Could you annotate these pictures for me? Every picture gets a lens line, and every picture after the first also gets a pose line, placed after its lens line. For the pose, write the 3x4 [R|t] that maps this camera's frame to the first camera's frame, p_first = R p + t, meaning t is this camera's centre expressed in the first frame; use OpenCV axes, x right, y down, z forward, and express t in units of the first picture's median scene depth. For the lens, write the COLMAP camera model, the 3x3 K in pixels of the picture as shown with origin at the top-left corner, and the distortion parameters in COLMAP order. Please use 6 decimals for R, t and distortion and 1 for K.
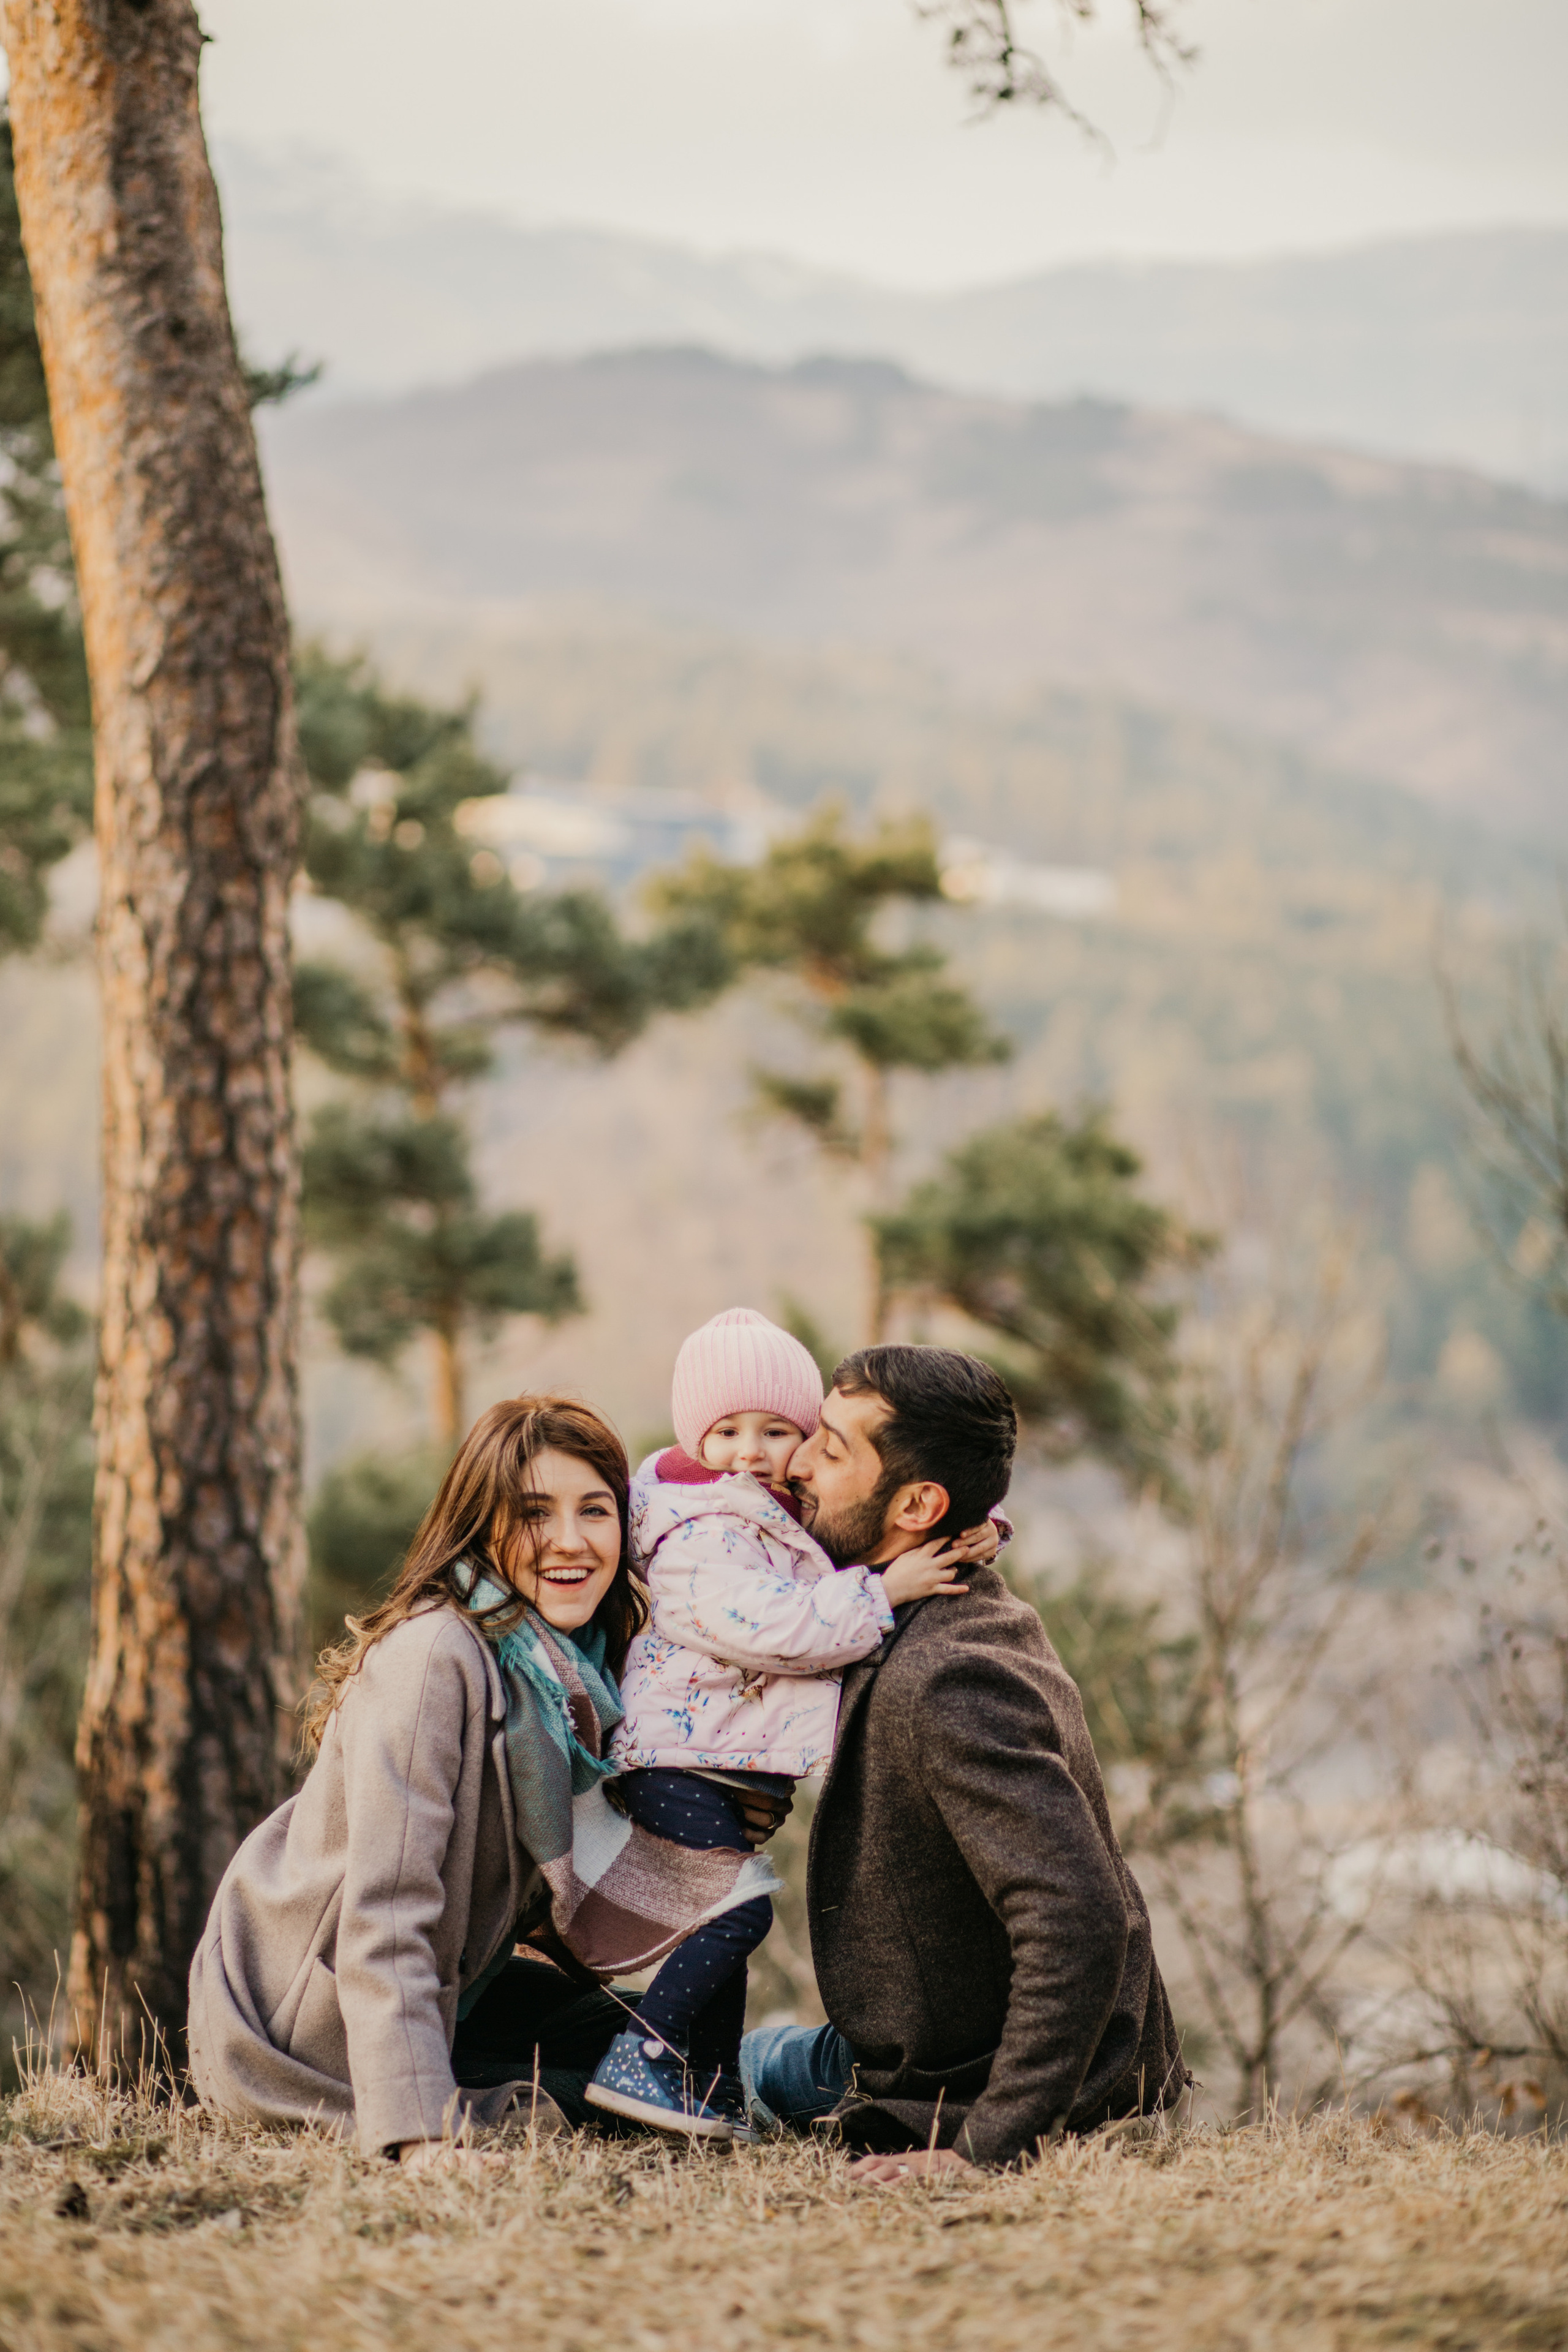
lens RADIAL K [[5766.0, 0, 901.5], [0, 5766.0, 1274.0], [0, 0, 1]] dist [-0.059081, -1.465386]
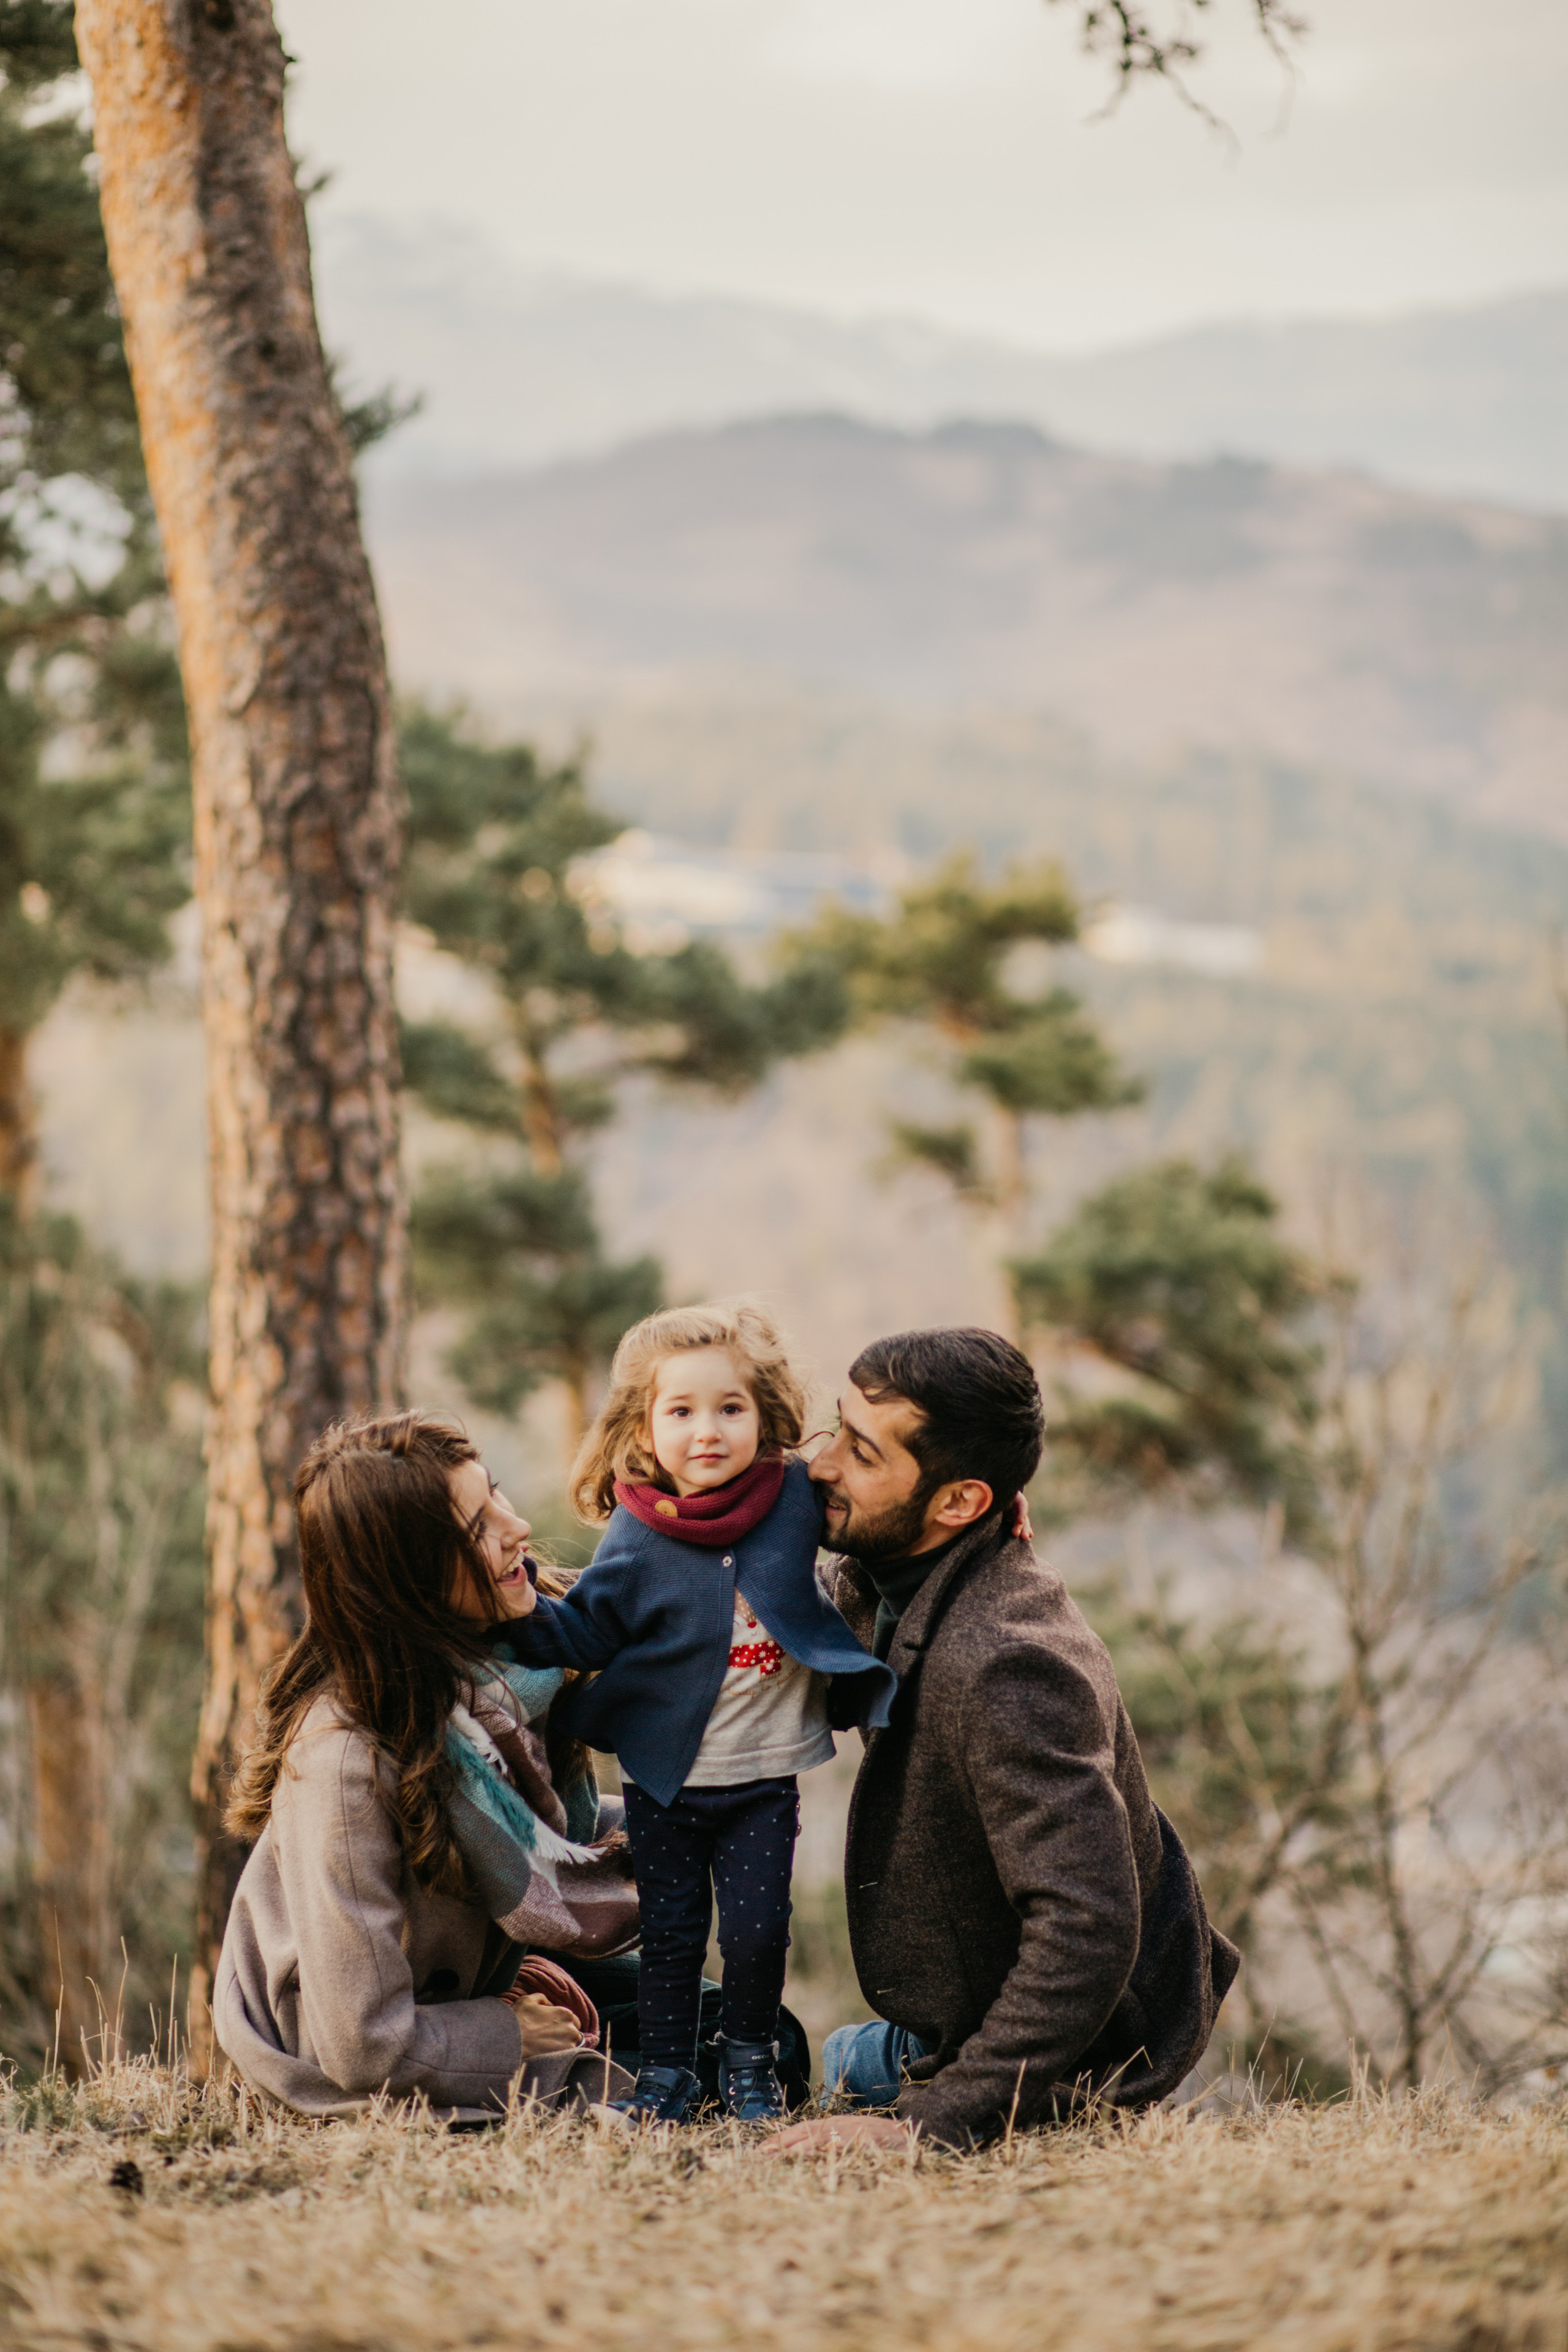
lens RADIAL K [[5766.0, 0, 901.5], [0, 5766.0, 1274.0], [0, 0, 1]] dist [-0.059081, -1.465386]
pose [[0.999448, -0.019204, -0.027109, 0.007520], [0.018894, 0.999754, -0.011641, 0.008976], [0.027326, 0.011122, 0.999565, 0.009096]]
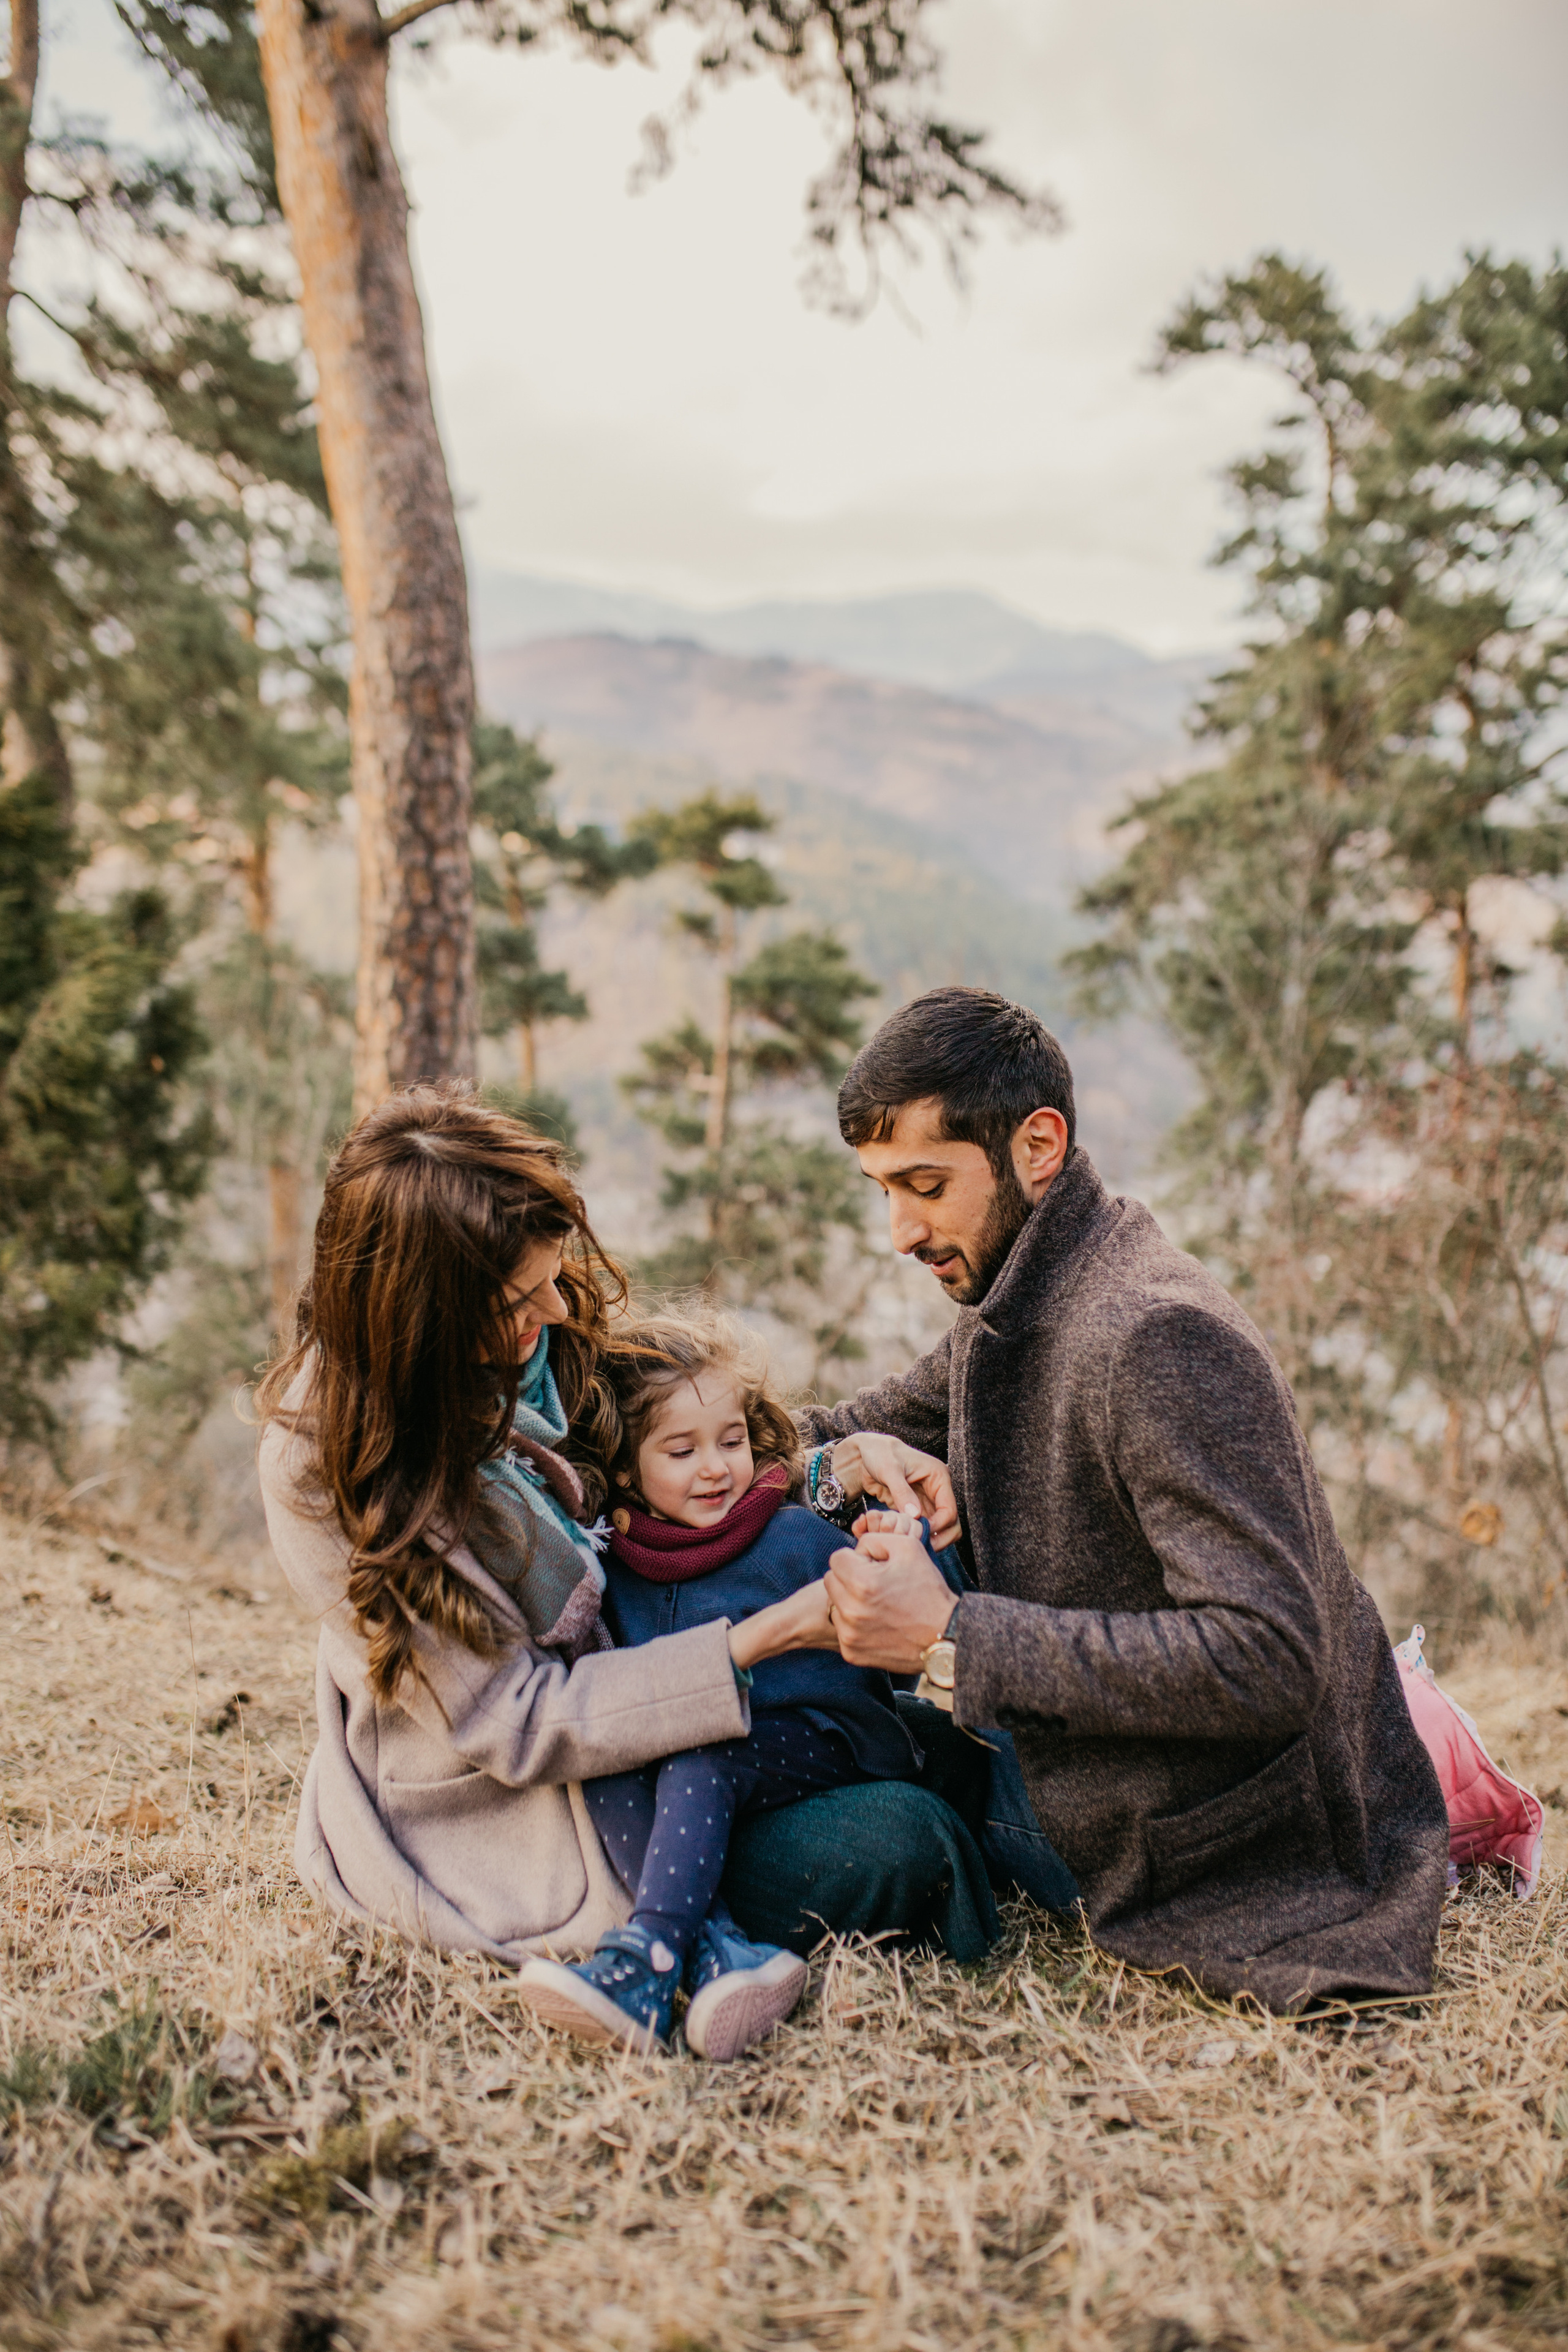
lens RADIAL K [[2276.0, 0, 784.8], [0, 2276.0, 1185.8], [0, 0, 1]] dist [-0.072125, 0.120065]
pose [[0.999147, 0.003383, 0.041163, -0.043061], [-0.006521, 0.997060, 0.076341, 0.009849], [-0.040783, -0.076544, 0.996232, 0.341406]]
